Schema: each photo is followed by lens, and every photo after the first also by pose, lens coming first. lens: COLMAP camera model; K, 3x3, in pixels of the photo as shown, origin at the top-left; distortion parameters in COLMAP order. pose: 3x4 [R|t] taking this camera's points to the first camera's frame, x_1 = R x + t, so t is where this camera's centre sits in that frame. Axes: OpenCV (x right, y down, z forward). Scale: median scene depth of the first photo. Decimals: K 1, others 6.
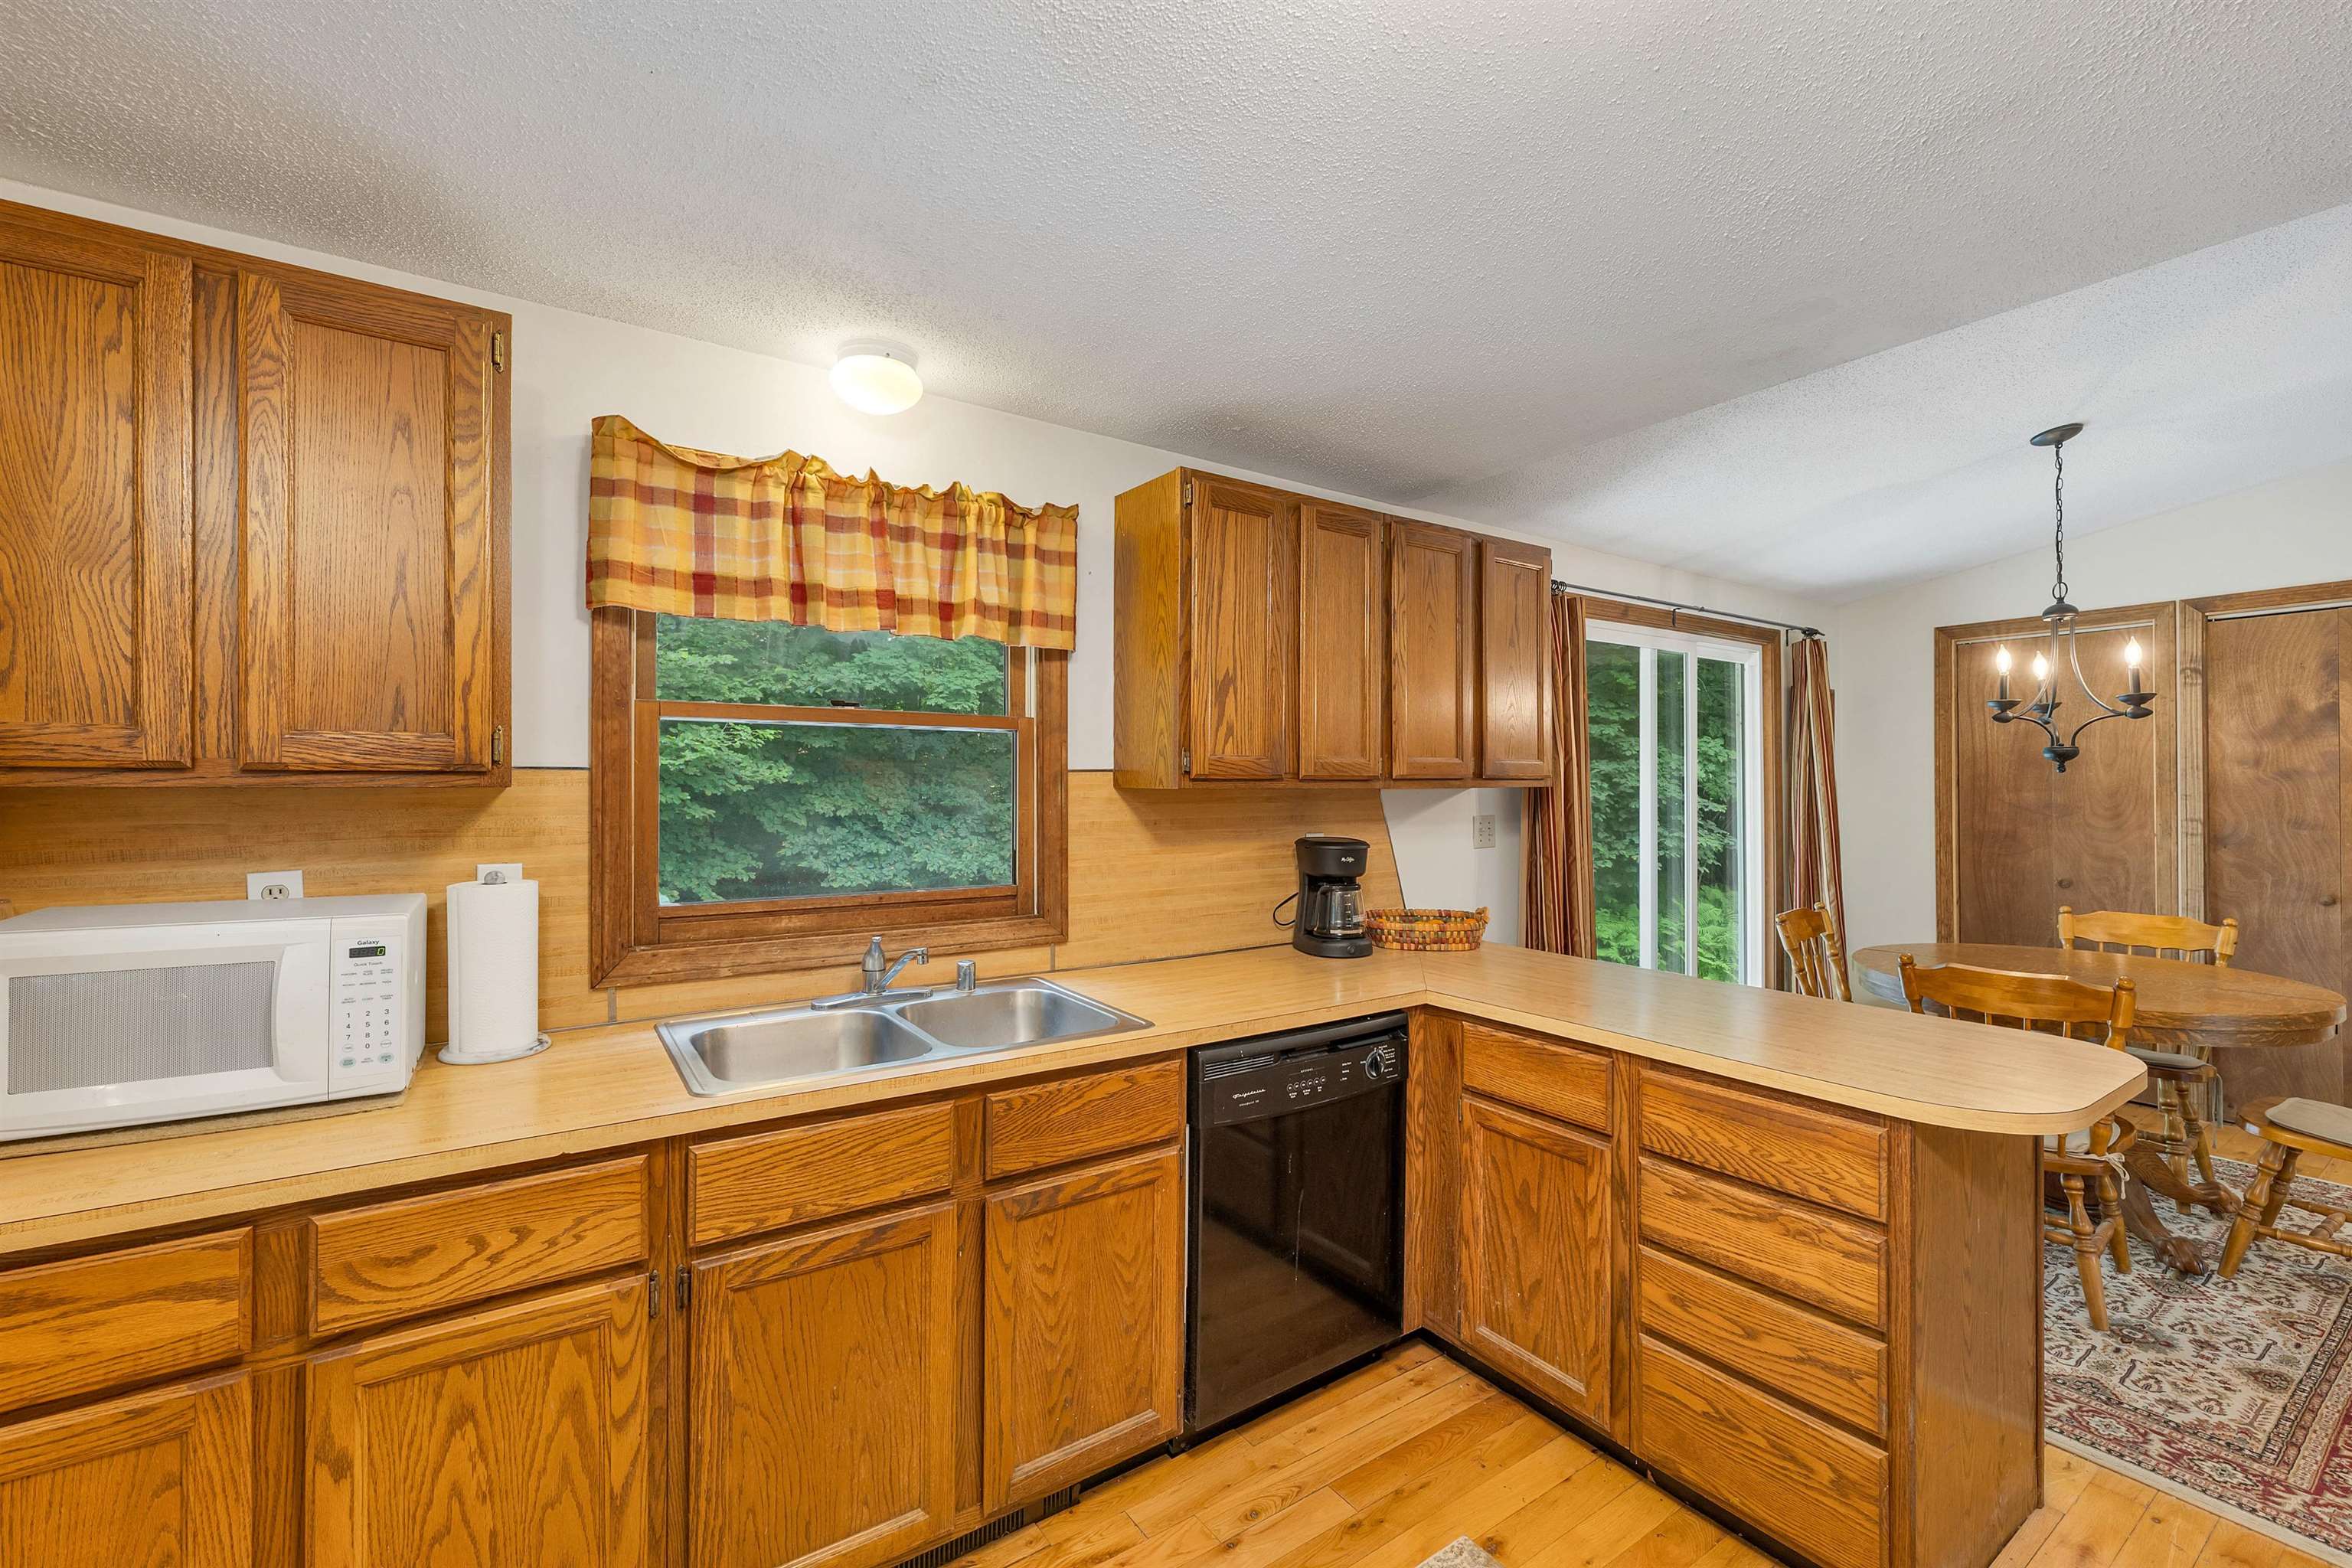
lens RADIAL K [[971.4, 0, 1167.6], [0, 971.4, 782.3], [0, 0, 1]] dist [0.000618, -0.000693]
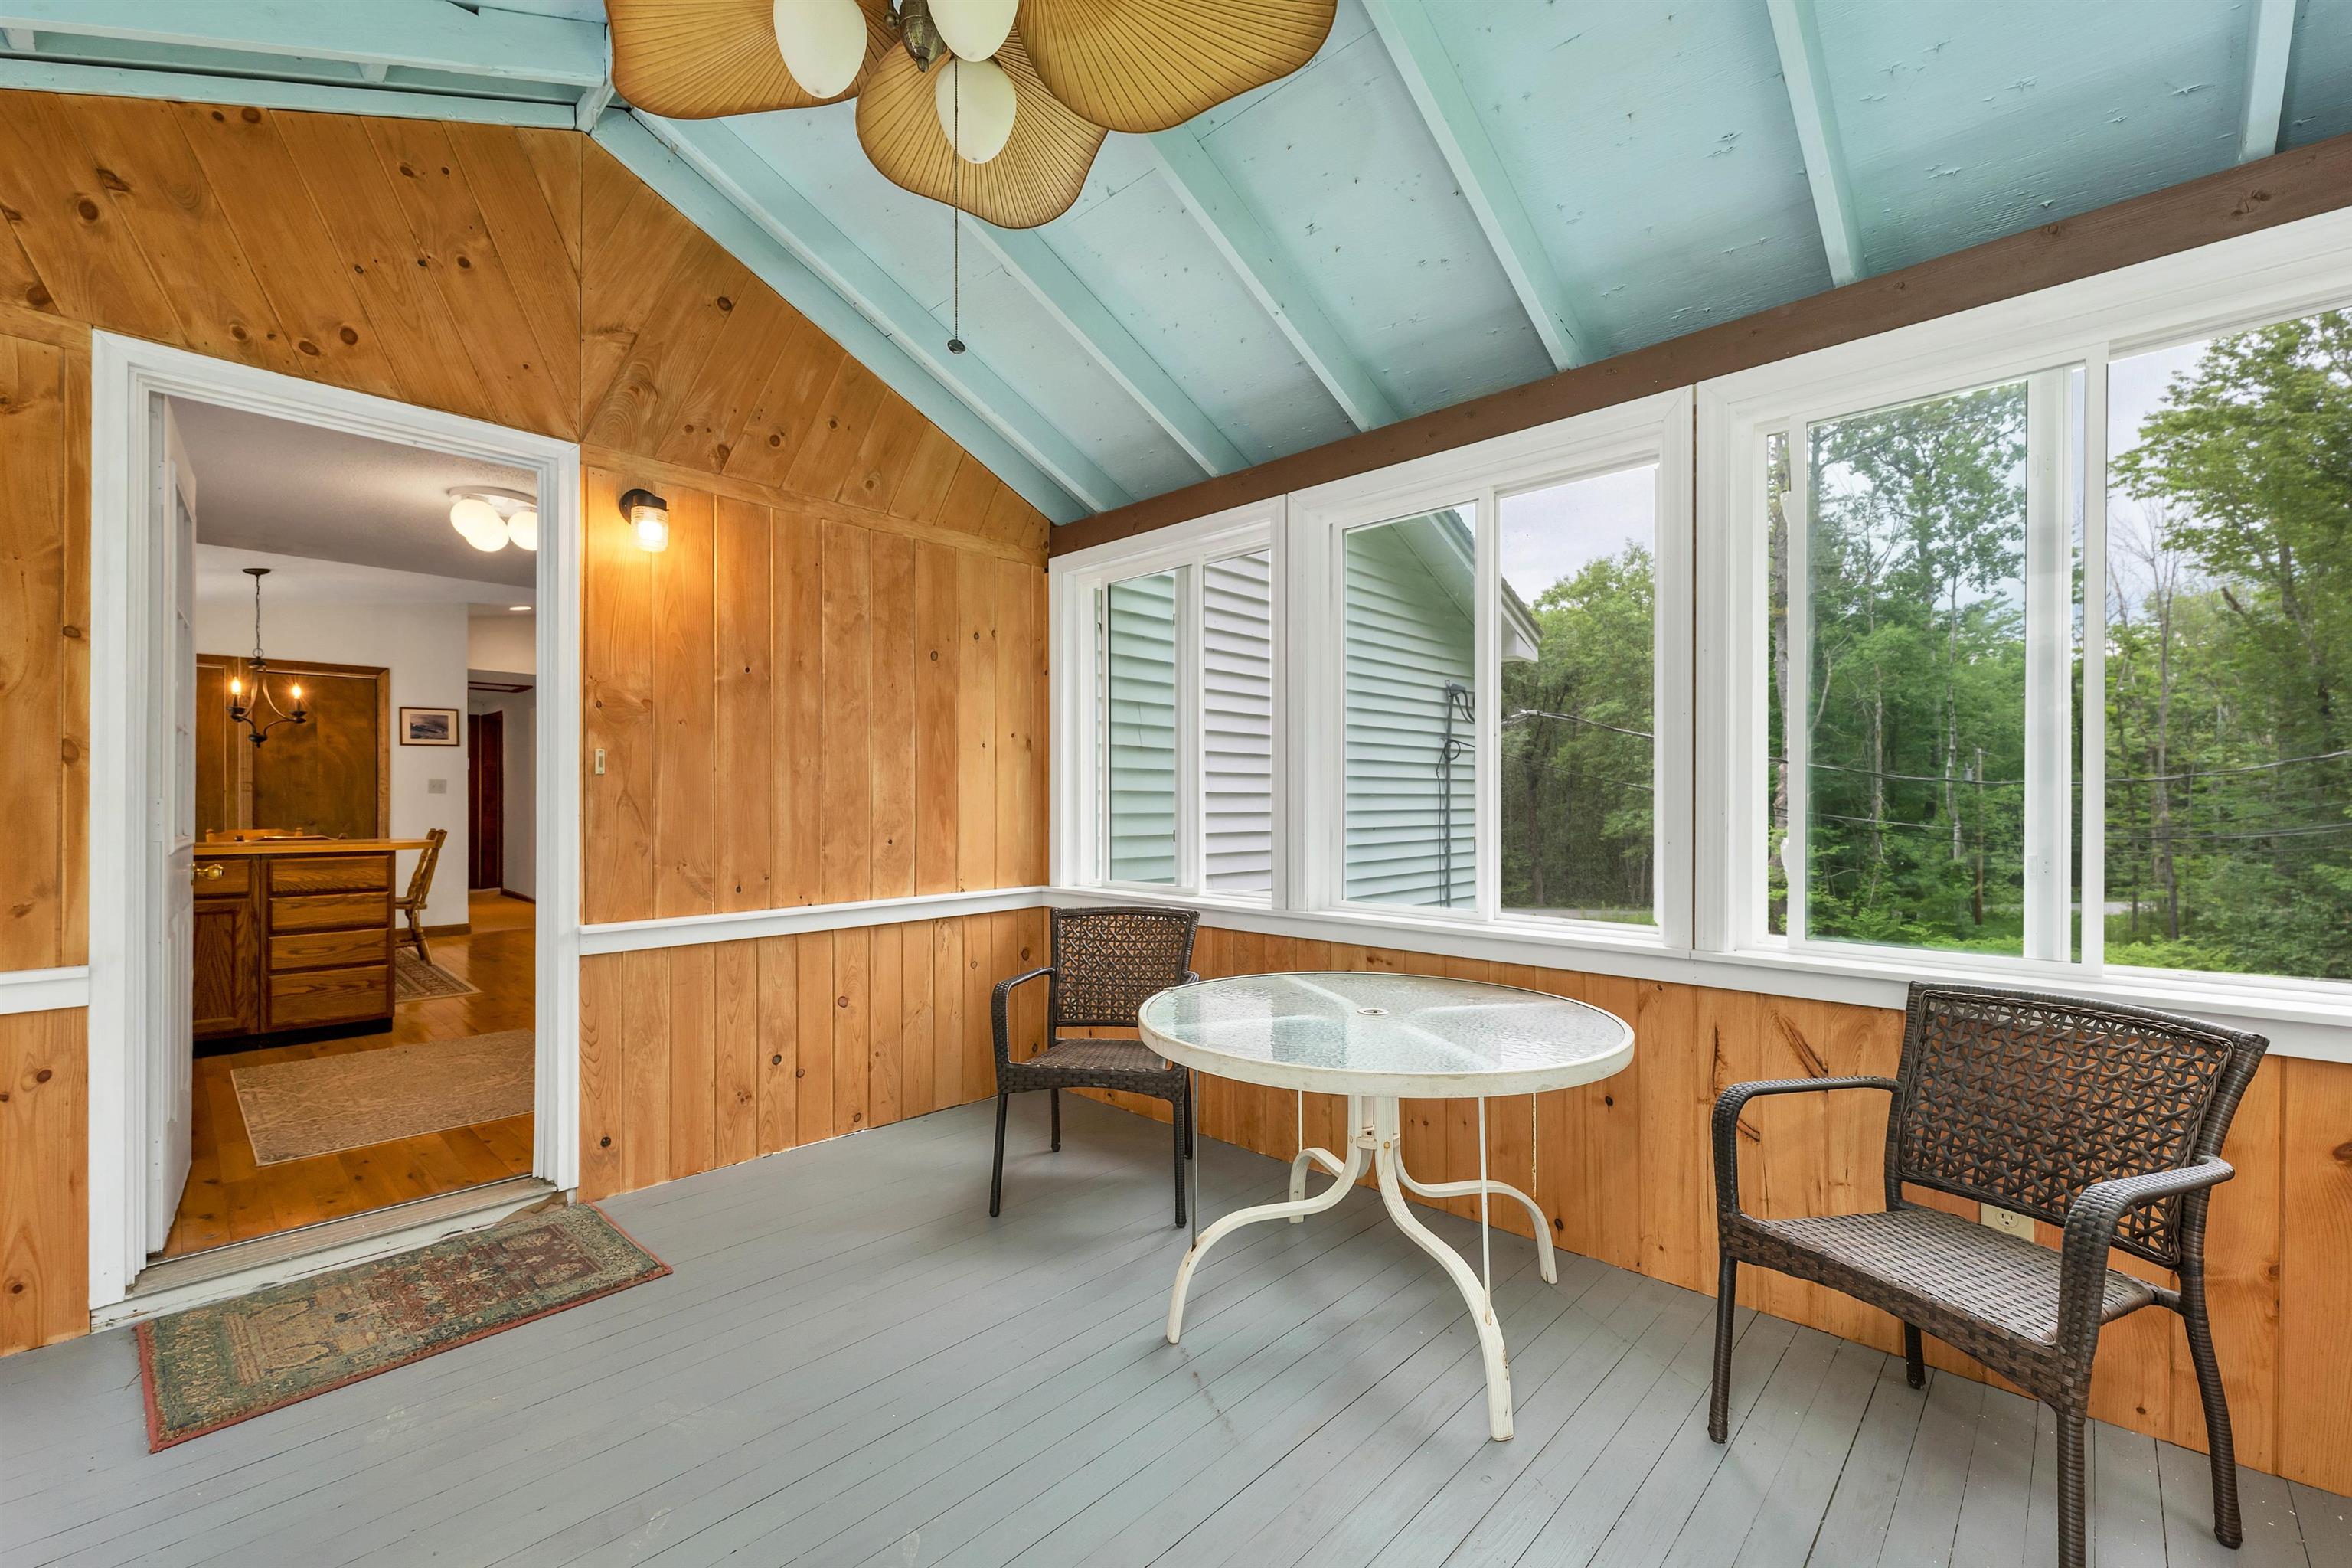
lens RADIAL K [[971.4, 0, 1193.7], [0, 971.4, 798.5], [0, 0, 1]] dist [0.000618, -0.000693]
pose [[-0.221469, 0.006646, 0.975145, -1.744605], [-0.000805, 0.999975, -0.006998, 0.130531], [-0.975167, -0.002335, -0.221458, -0.478970]]
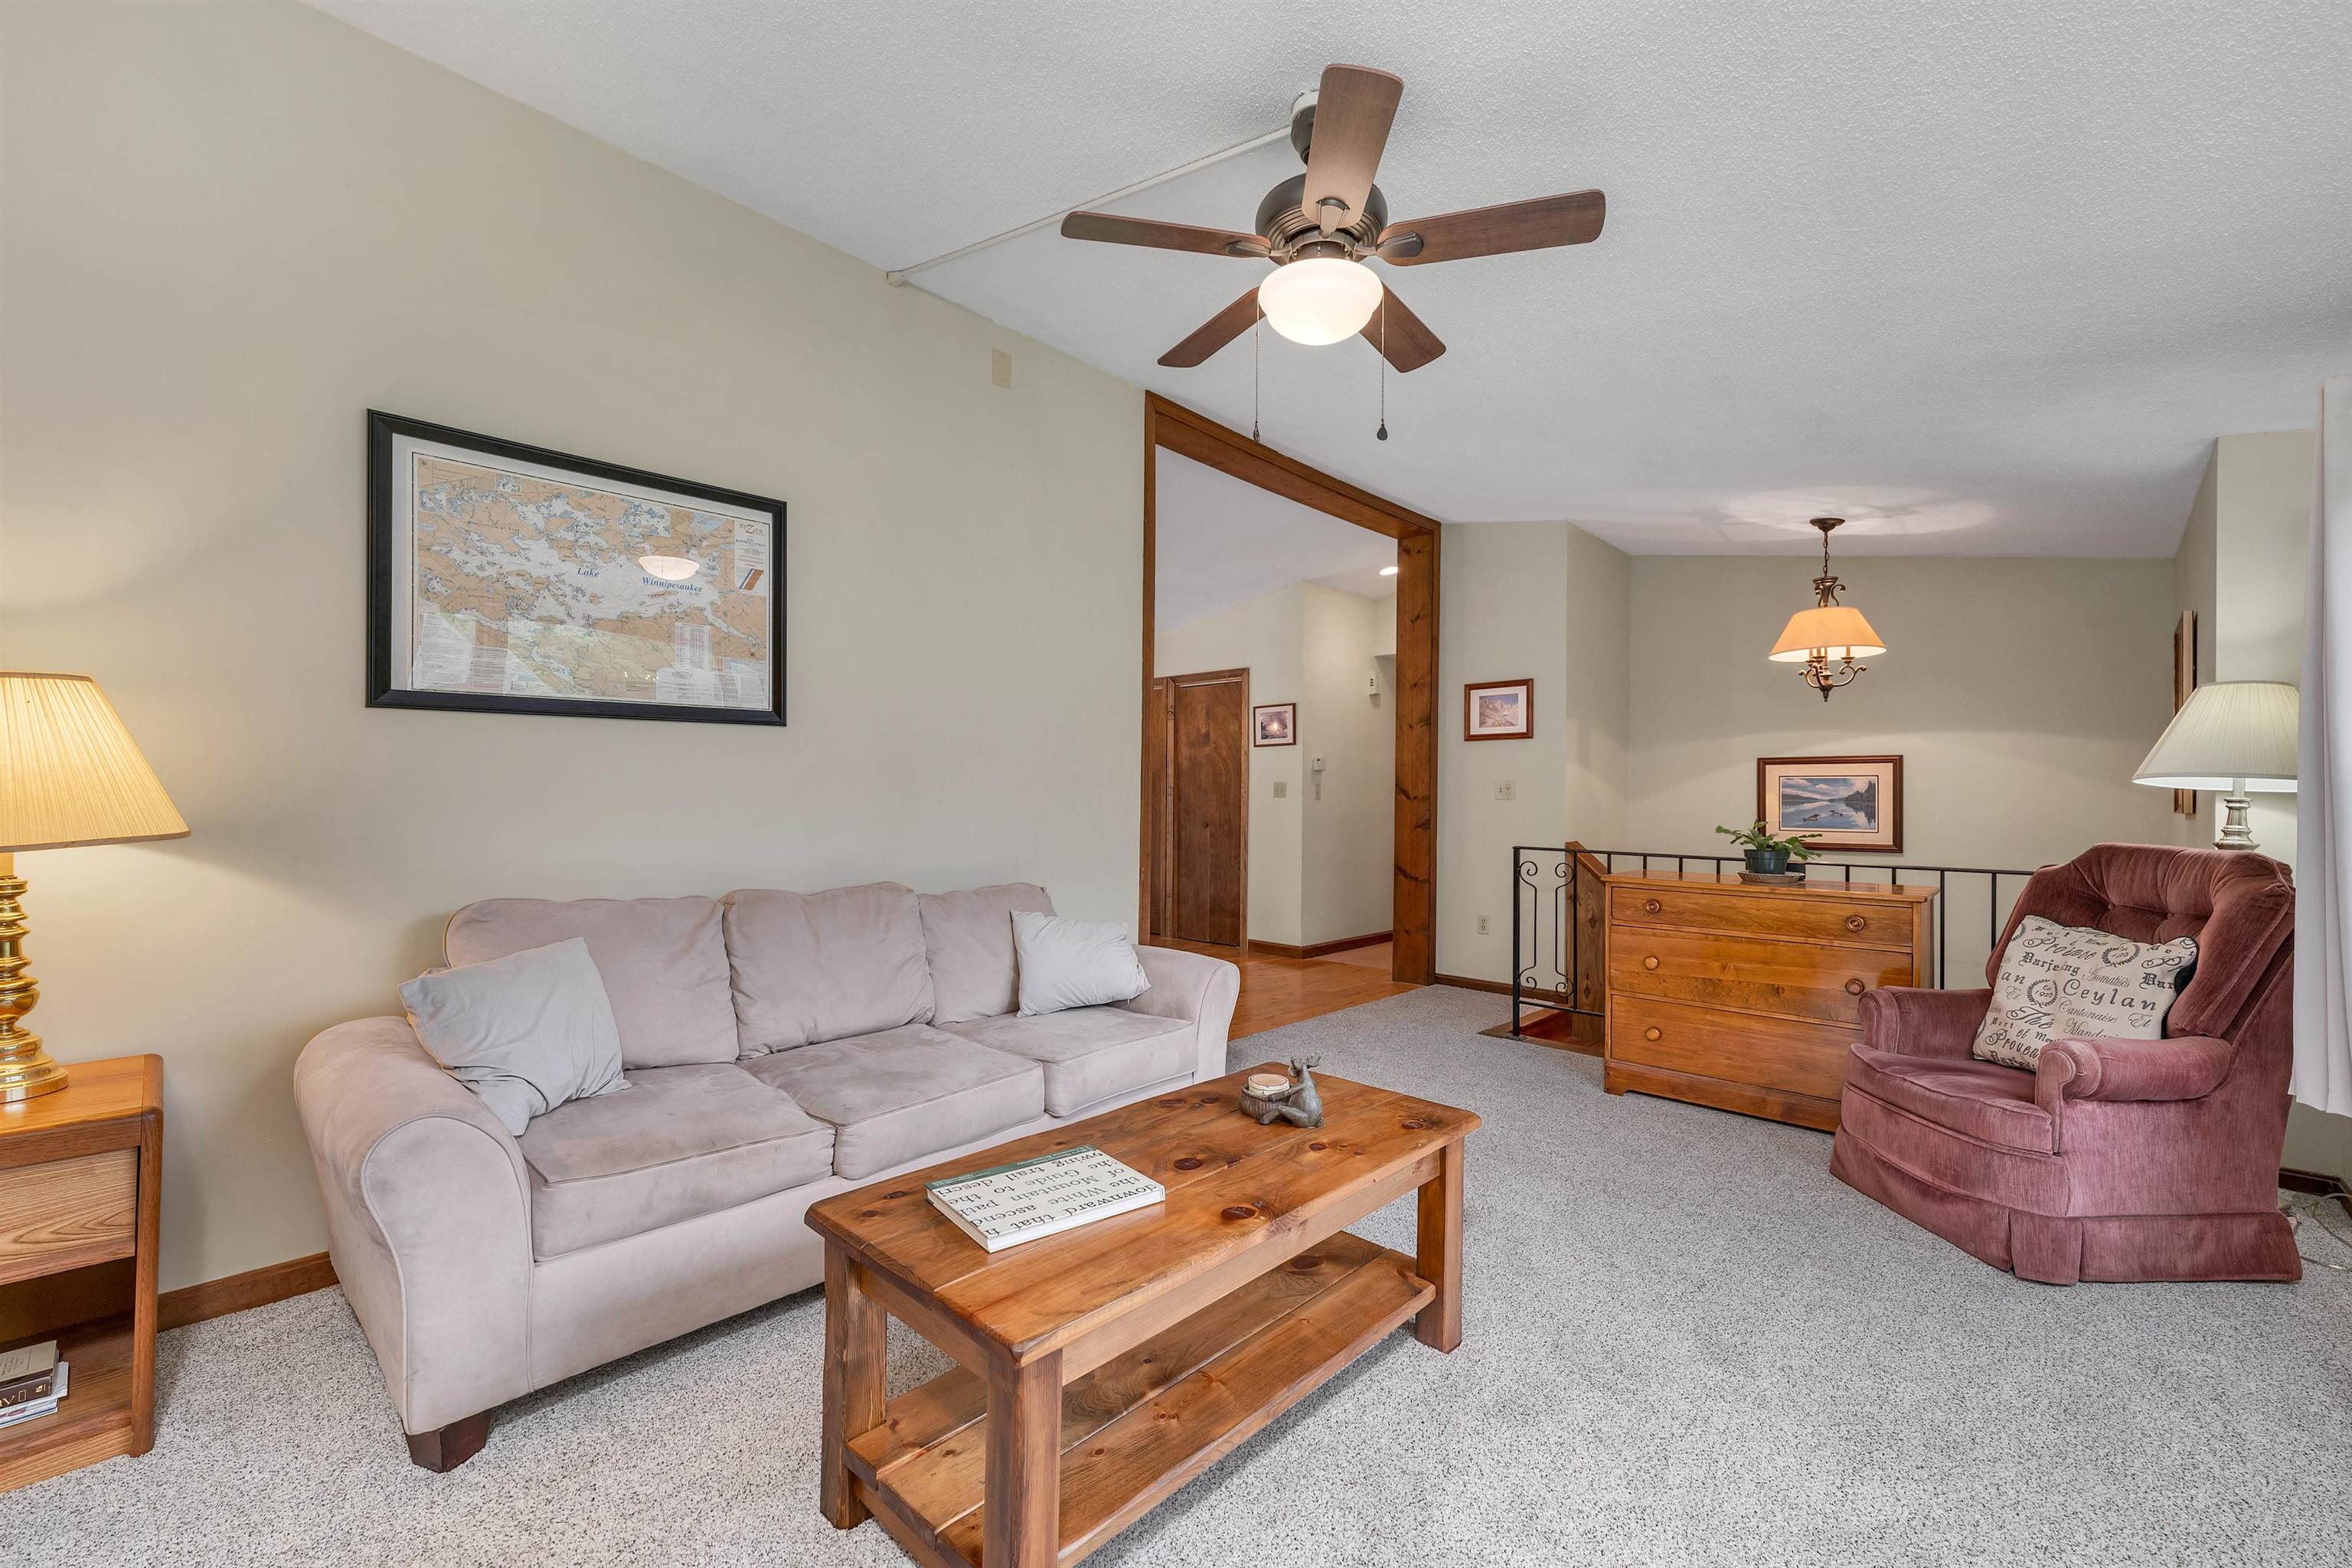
lens RADIAL K [[971.4, 0, 1164.1], [0, 971.4, 791.6], [0, 0, 1]] dist [0.000618, -0.000693]
pose [[0.977192, 0.018166, 0.211579, 1.037869], [-0.017912, 0.999835, -0.003115, 0.090271], [-0.211601, -0.000746, 0.977356, -1.577860]]
